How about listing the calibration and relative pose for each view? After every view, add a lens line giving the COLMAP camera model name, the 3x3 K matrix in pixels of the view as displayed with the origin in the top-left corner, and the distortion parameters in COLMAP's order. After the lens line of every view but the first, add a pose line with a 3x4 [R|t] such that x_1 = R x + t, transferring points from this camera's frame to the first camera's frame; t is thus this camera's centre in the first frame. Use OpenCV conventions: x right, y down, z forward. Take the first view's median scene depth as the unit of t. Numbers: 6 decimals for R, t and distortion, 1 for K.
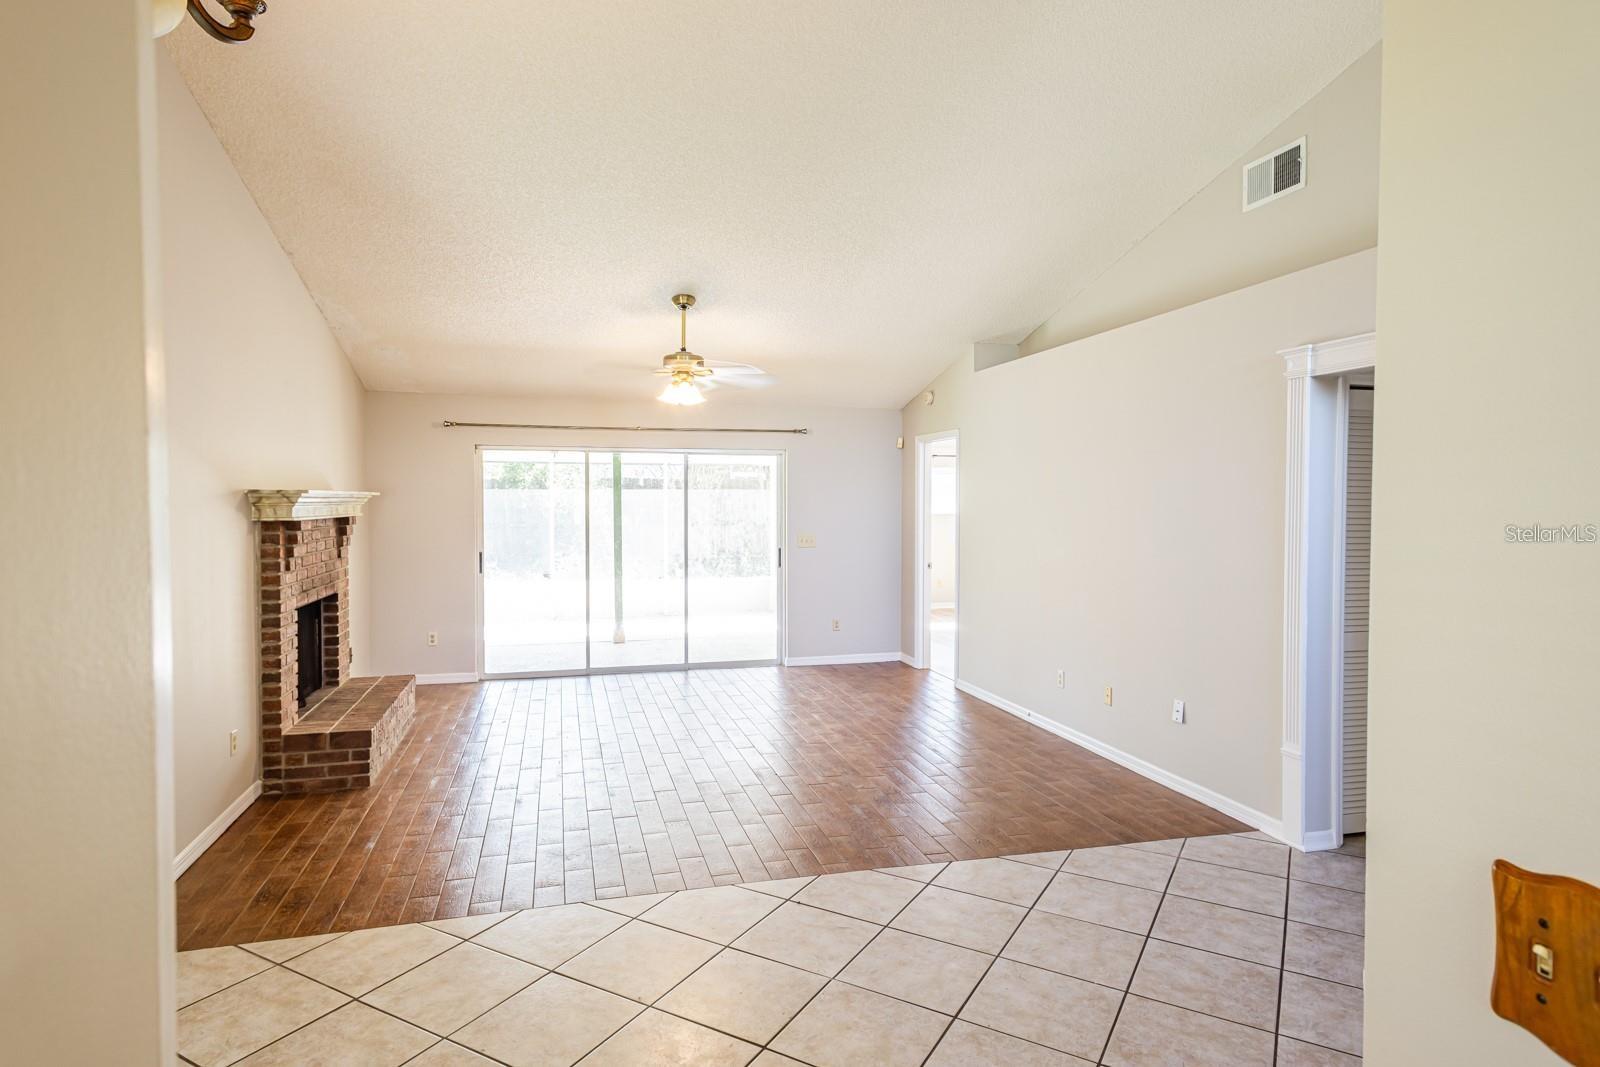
lens RADIAL K [[895.3, 0, 796.1], [0, 895.3, 523.4], [0, 0, 1]] dist [0.011369, -0.001205]
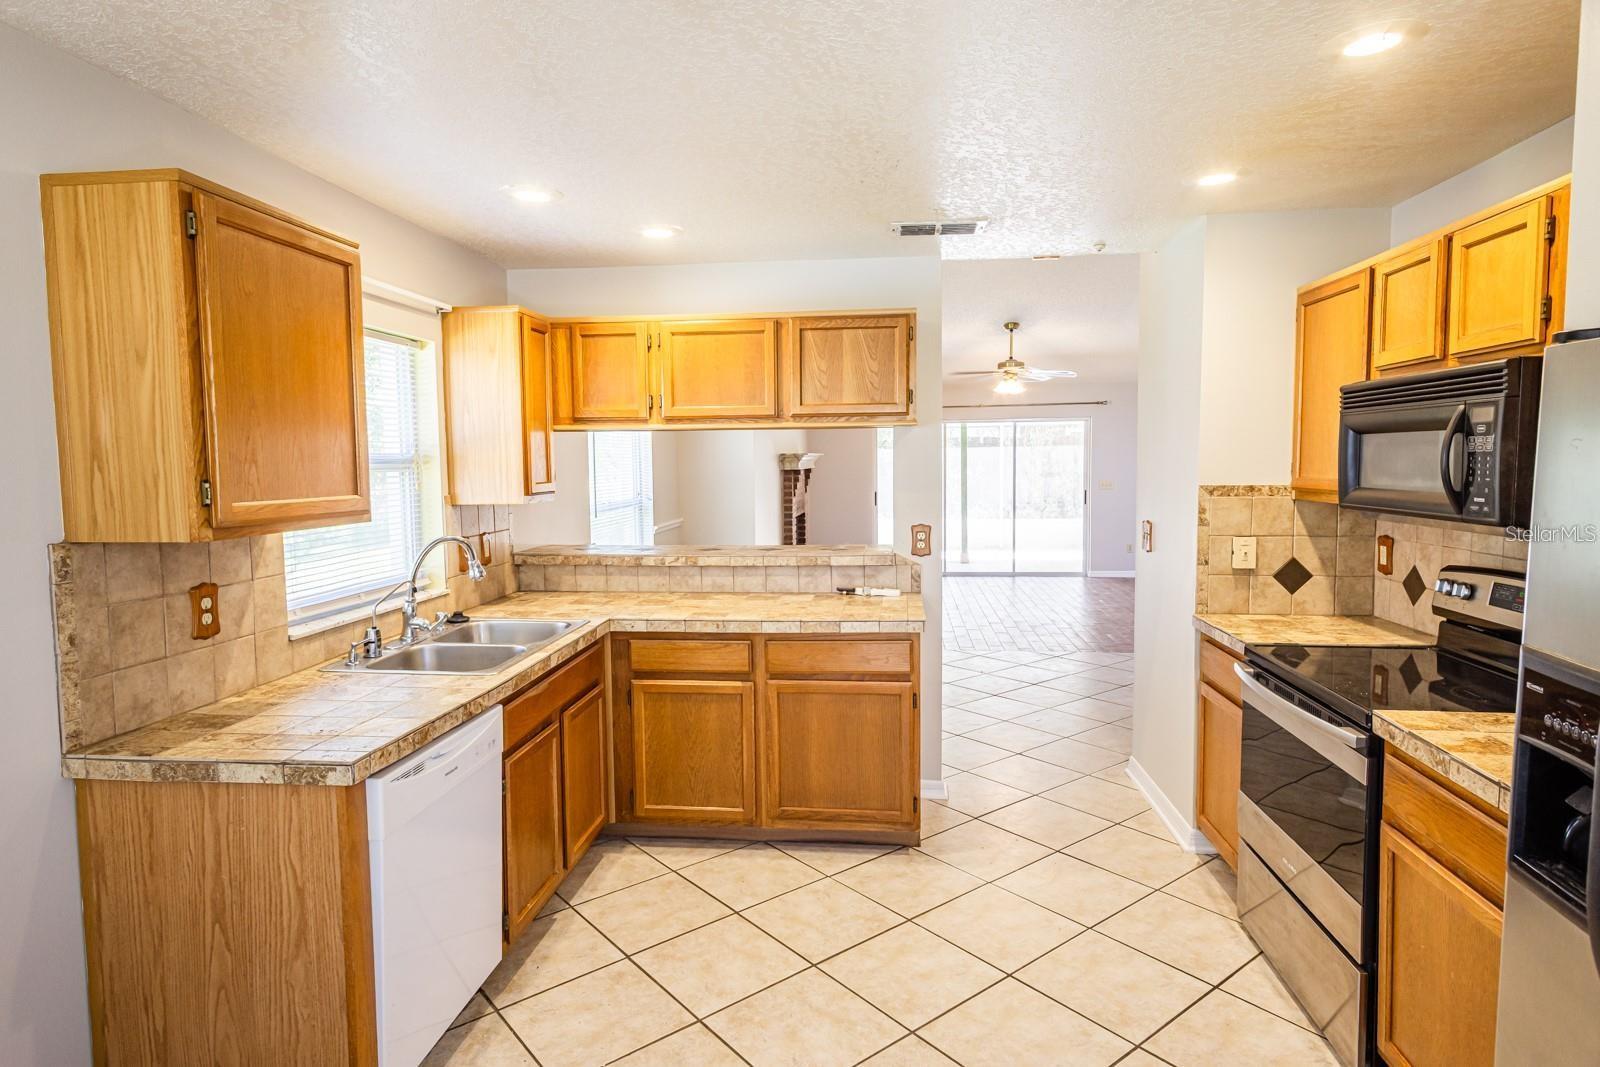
lens RADIAL K [[895.3, 0, 796.1], [0, 895.3, 523.4], [0, 0, 1]] dist [0.011369, -0.001205]
pose [[0.931044, 0.014377, -0.364624, 0.085300], [0.003475, 0.998829, 0.048256, 0.013114], [0.364891, -0.046195, 0.929904, -0.515697]]
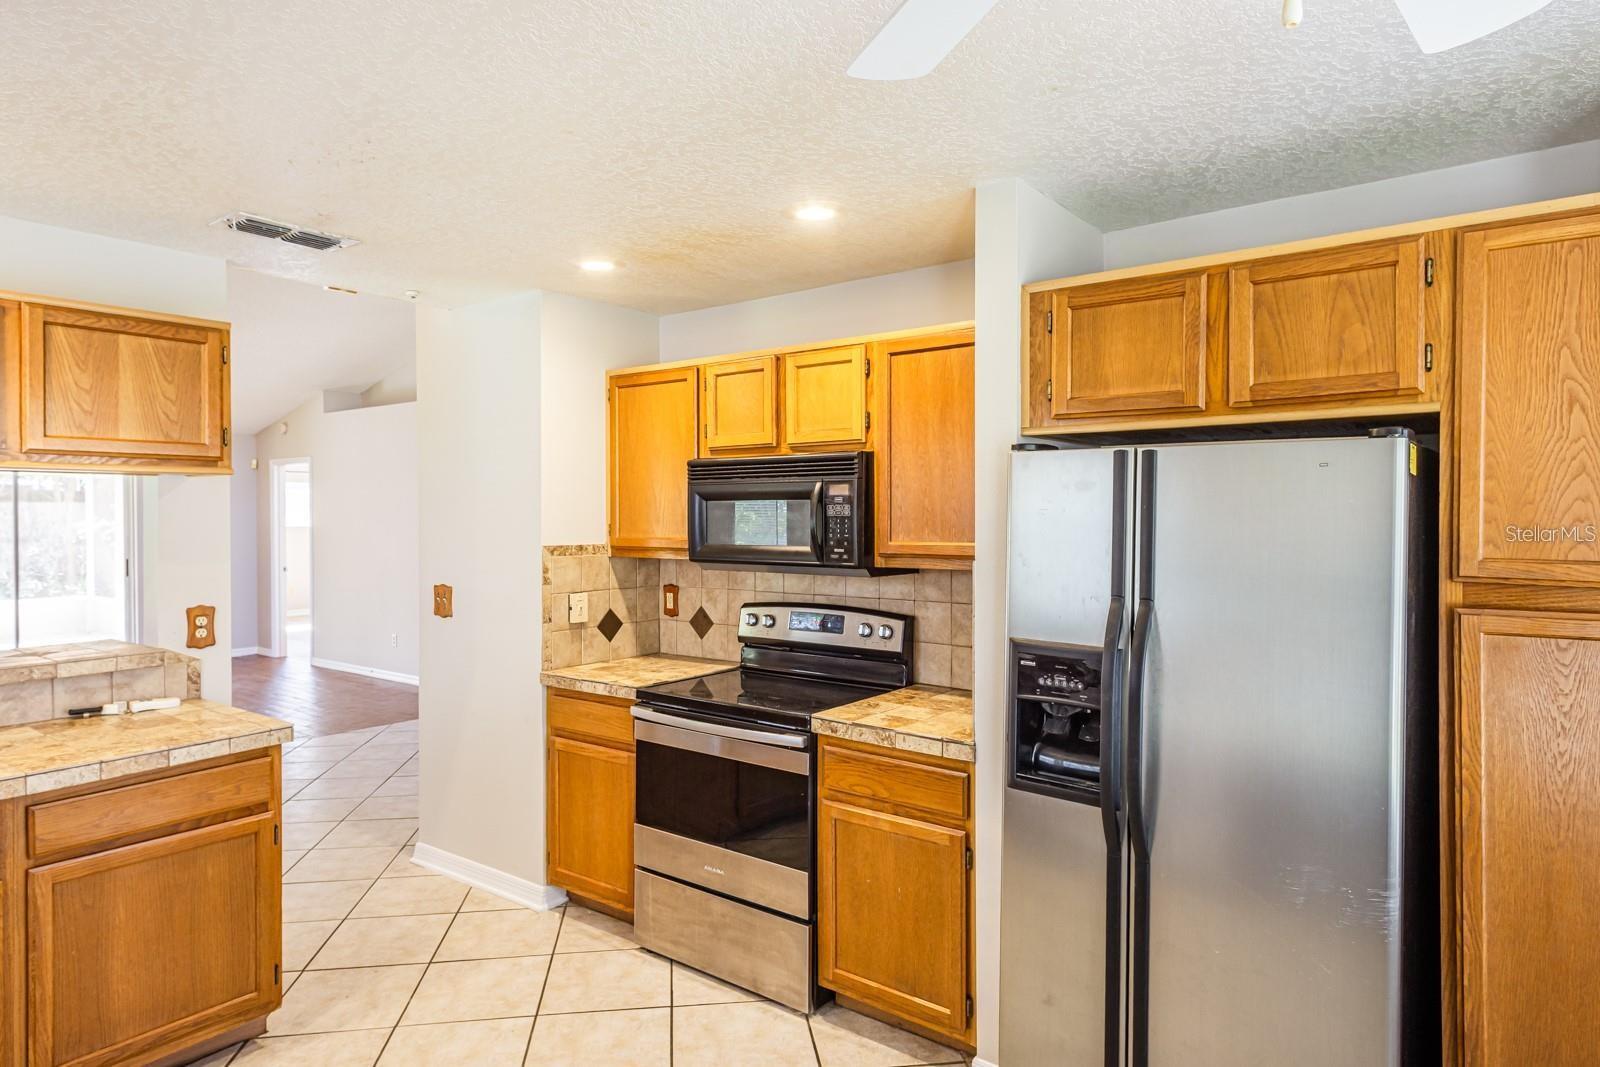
lens RADIAL K [[946.8, 0, 799.3], [0, 946.8, 524.6], [0, 0, 1]] dist [0.017103, 0.000080]
pose [[0.794798, -0.010137, 0.606790, -0.088025], [0.018386, 0.999804, -0.007379, 0.011472], [-0.606596, 0.017021, 0.794828, -0.493300]]
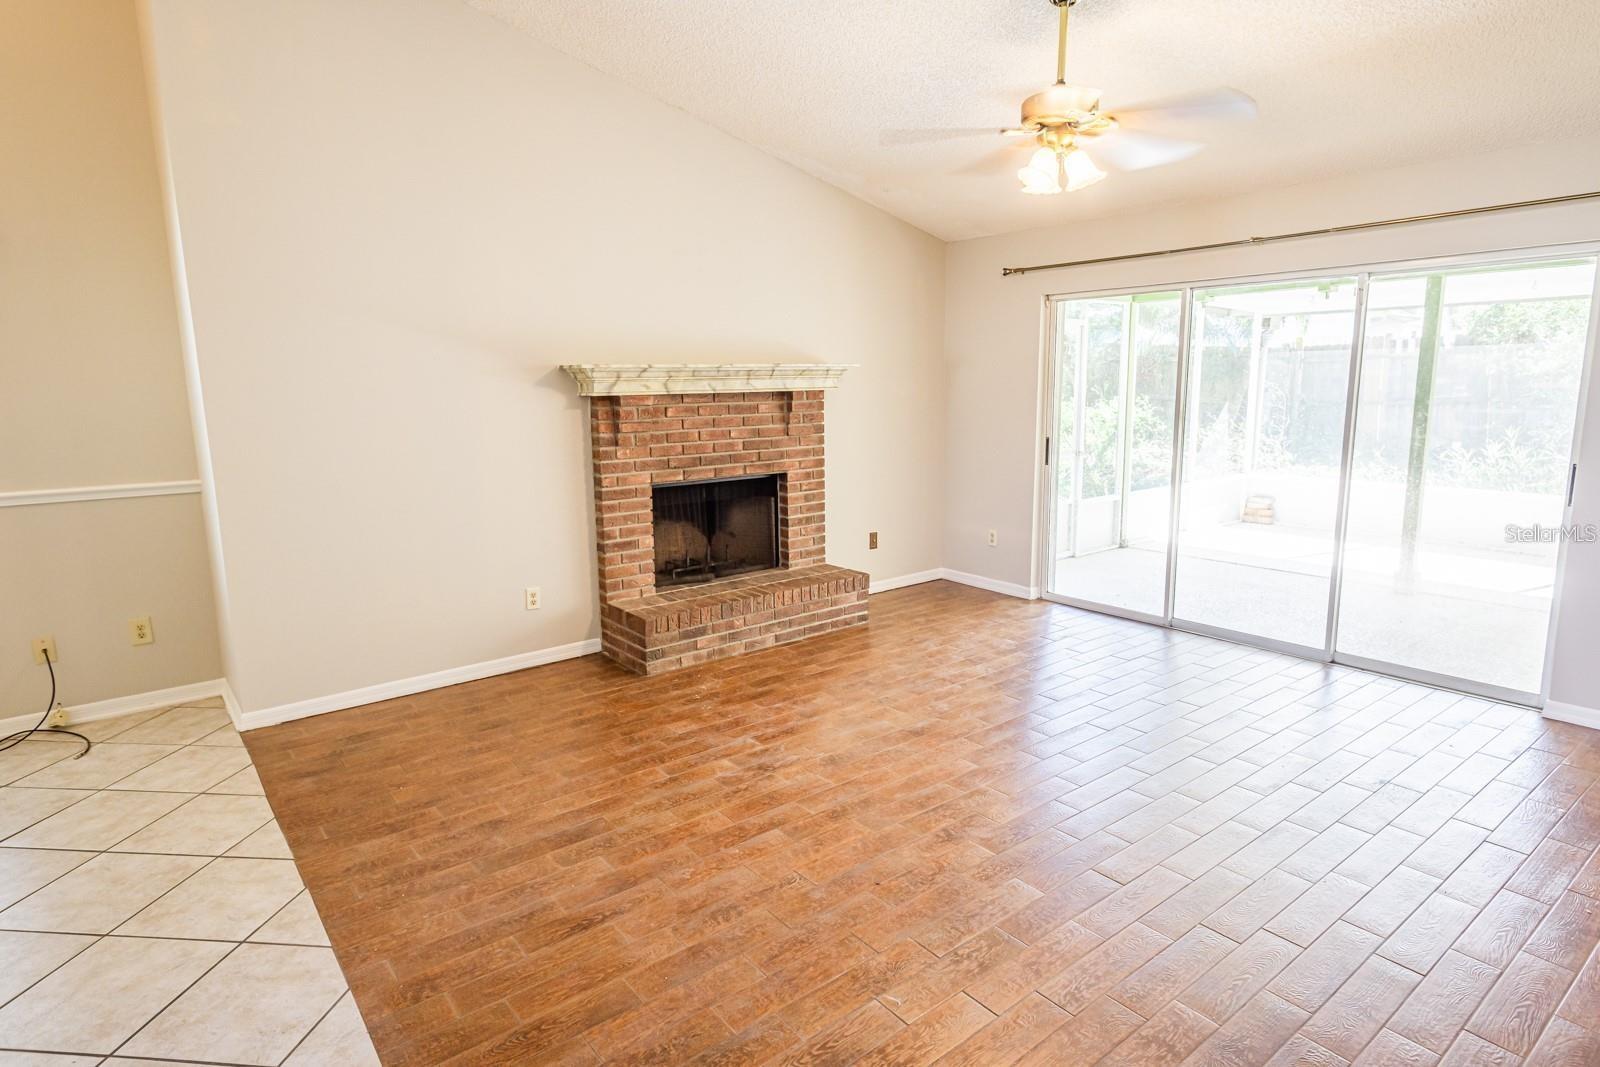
lens RADIAL K [[895.3, 0, 796.1], [0, 895.3, 523.4], [0, 0, 1]] dist [0.011369, -0.001205]
pose [[0.394161, 0.150124, -0.906697, 0.299938], [-0.013178, 0.987390, 0.157756, -0.015694], [0.918947, -0.050233, 0.391169, 0.539512]]
